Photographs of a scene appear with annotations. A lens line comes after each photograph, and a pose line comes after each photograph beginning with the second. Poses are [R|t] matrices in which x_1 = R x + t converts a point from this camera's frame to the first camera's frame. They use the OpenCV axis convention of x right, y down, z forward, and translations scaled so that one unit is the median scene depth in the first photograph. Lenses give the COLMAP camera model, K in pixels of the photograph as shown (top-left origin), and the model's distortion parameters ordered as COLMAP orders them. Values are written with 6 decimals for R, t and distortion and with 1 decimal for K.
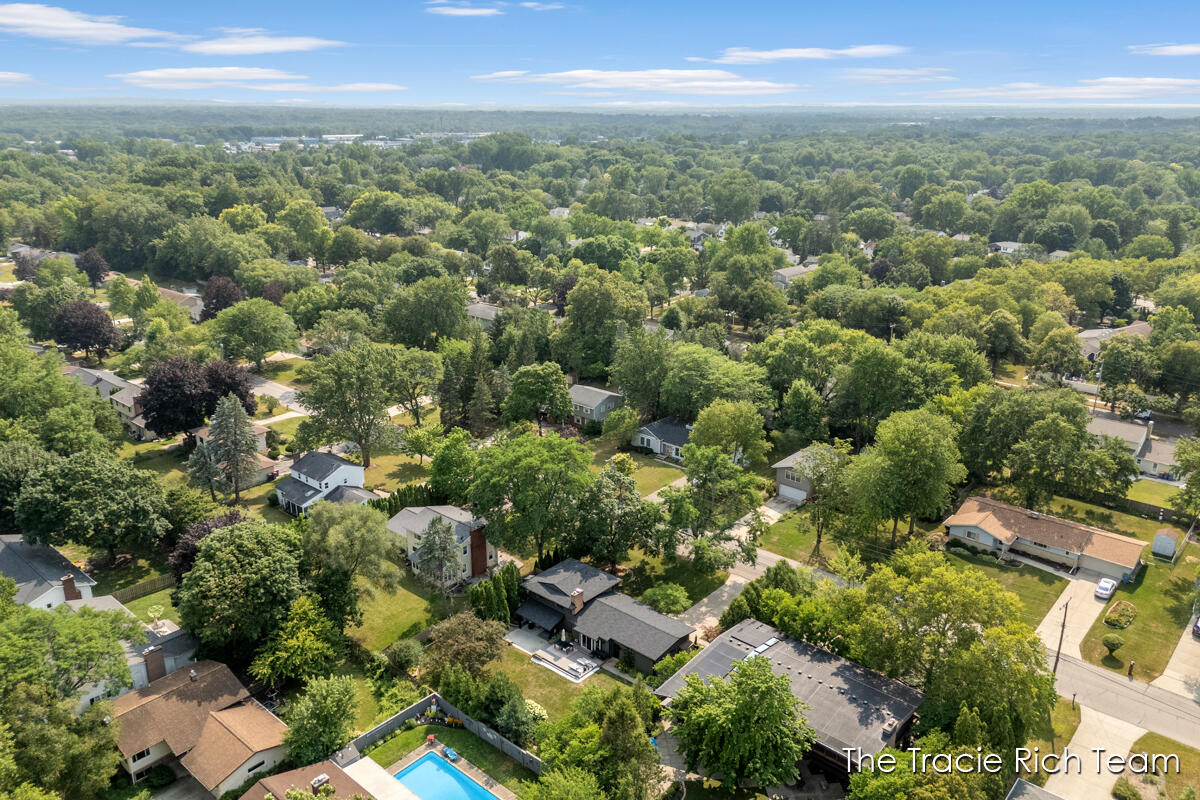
lens RADIAL K [[883.5, 0, 598.9], [0, 883.5, 397.0], [0, 0, 1]] dist [0.081450, -0.085320]
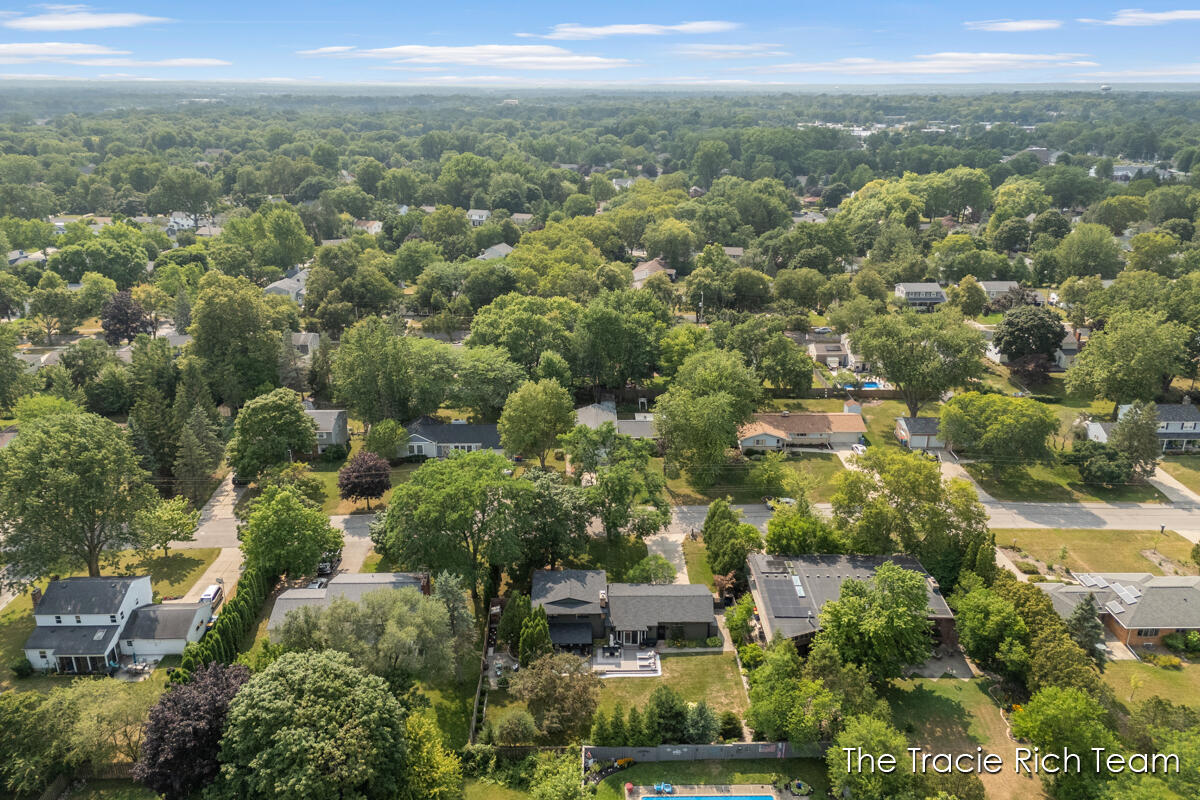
lens RADIAL K [[883.5, 0, 598.9], [0, 883.5, 397.0], [0, 0, 1]] dist [0.081450, -0.085320]
pose [[0.742659, -0.224973, 0.630750, -0.518429], [0.210043, 0.972606, 0.099595, -0.075222], [-0.635877, 0.058520, 0.769569, 0.220021]]
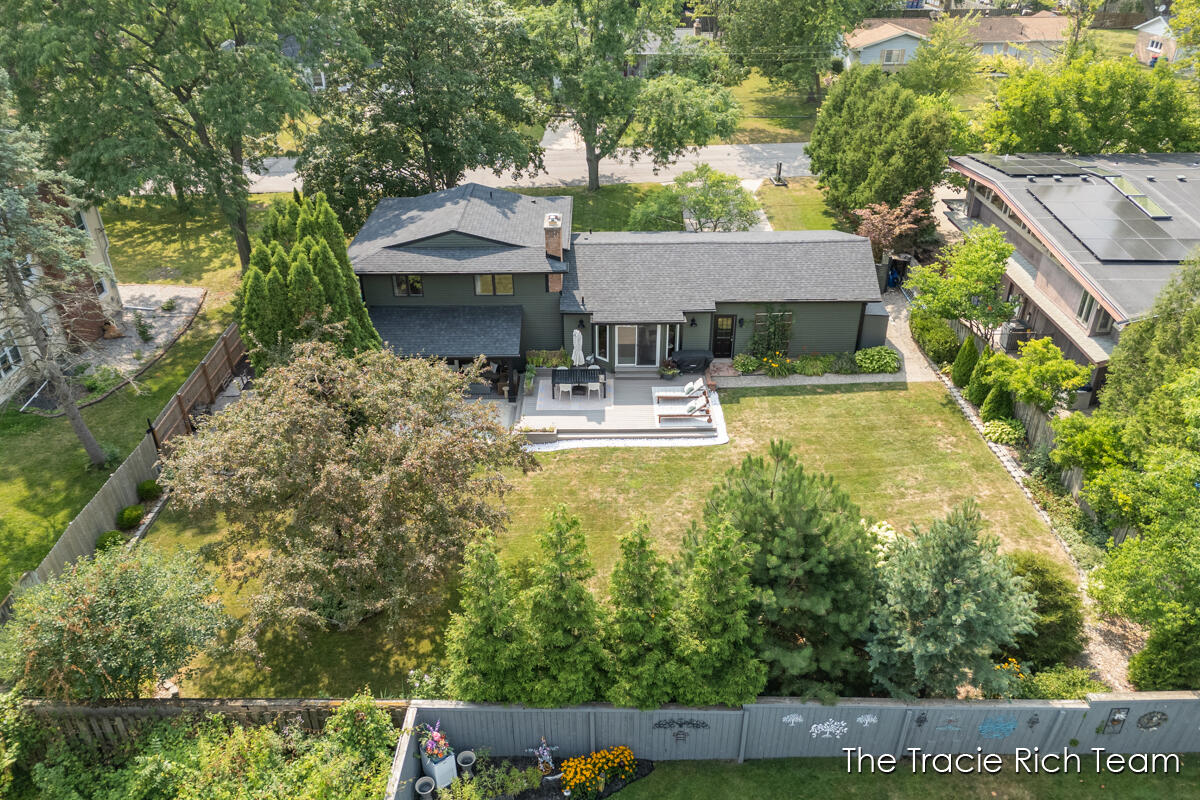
lens RADIAL K [[883.5, 0, 598.9], [0, 883.5, 397.0], [0, 0, 1]] dist [0.081450, -0.085320]
pose [[0.753666, -0.333461, 0.566384, -0.191352], [0.213570, 0.939225, 0.268784, 0.174650], [-0.621591, -0.081611, 0.779079, 0.647303]]
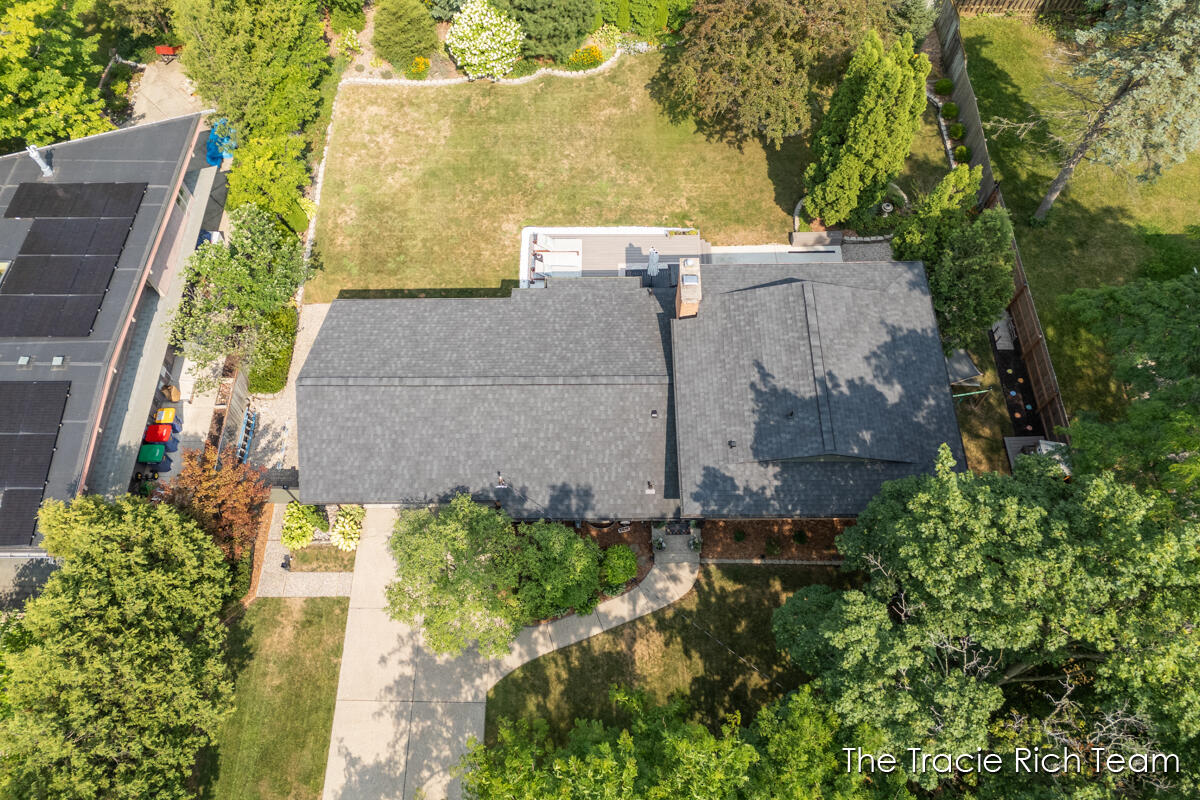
lens RADIAL K [[883.5, 0, 598.9], [0, 883.5, 397.0], [0, 0, 1]] dist [0.081450, -0.085320]
pose [[-0.752890, 0.586167, -0.299275, 0.089229], [-0.198871, 0.230848, 0.952449, -0.024794], [0.627381, 0.776606, -0.057232, 0.906895]]
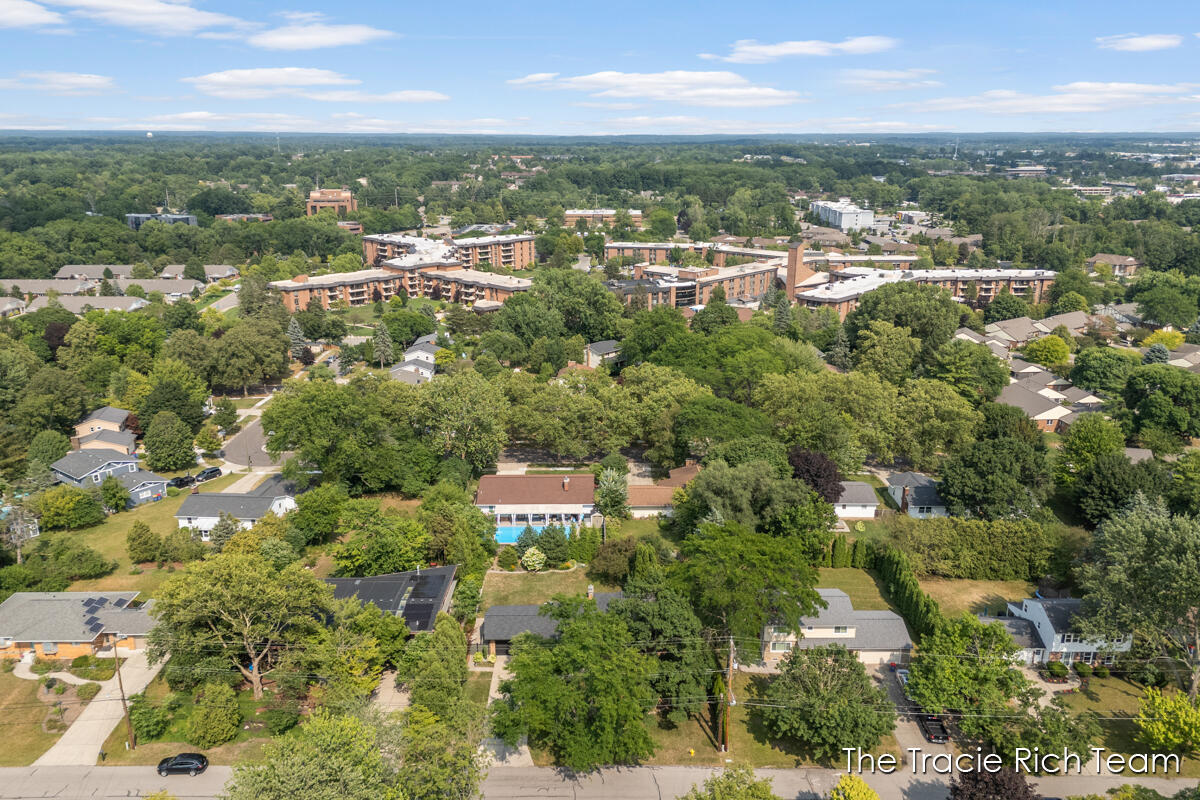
lens RADIAL K [[883.5, 0, 598.9], [0, 883.5, 397.0], [0, 0, 1]] dist [0.081450, -0.085320]
pose [[-0.744993, 0.194334, -0.638137, 0.527143], [-0.209445, 0.840105, 0.500356, -0.443158], [0.633339, 0.506417, -0.585170, 1.332076]]
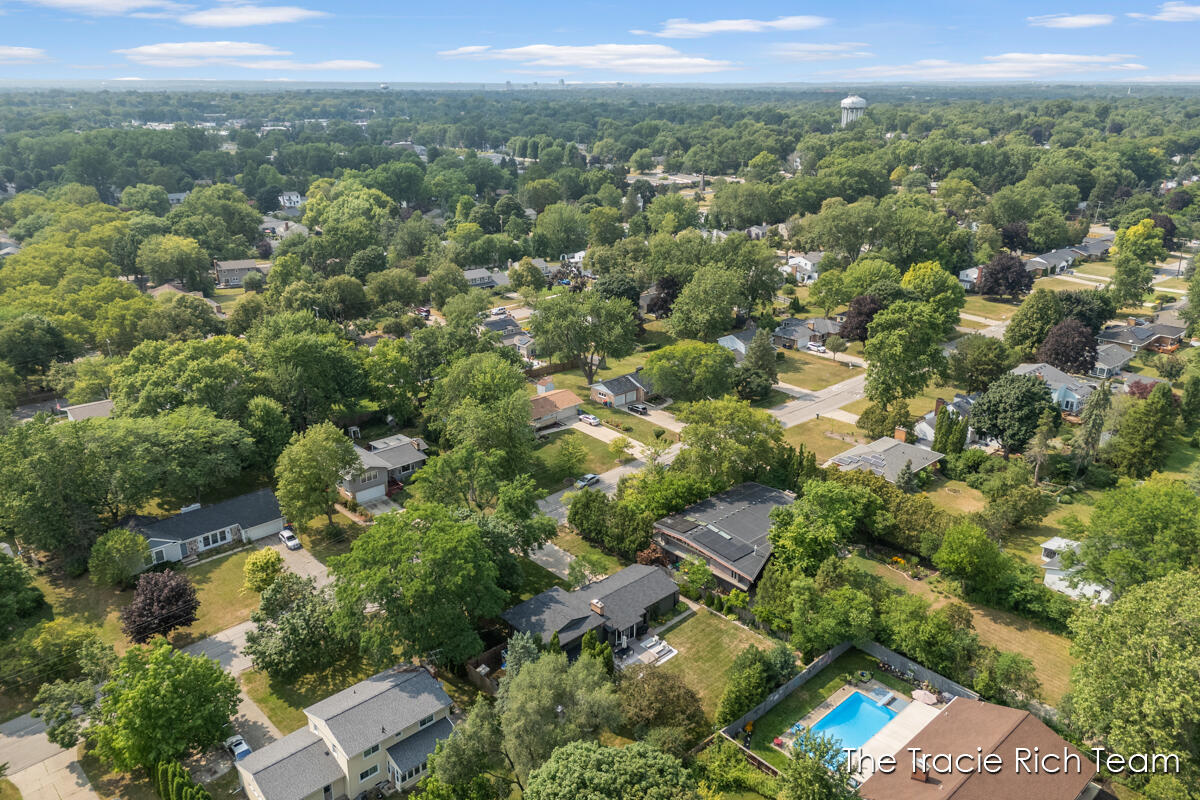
lens RADIAL K [[883.5, 0, 598.9], [0, 883.5, 397.0], [0, 0, 1]] dist [0.081450, -0.085320]
pose [[0.106193, -0.335894, 0.935895, -0.738530], [0.311978, 0.904945, 0.289387, -0.222519], [-0.944136, 0.261248, 0.200890, 0.663188]]
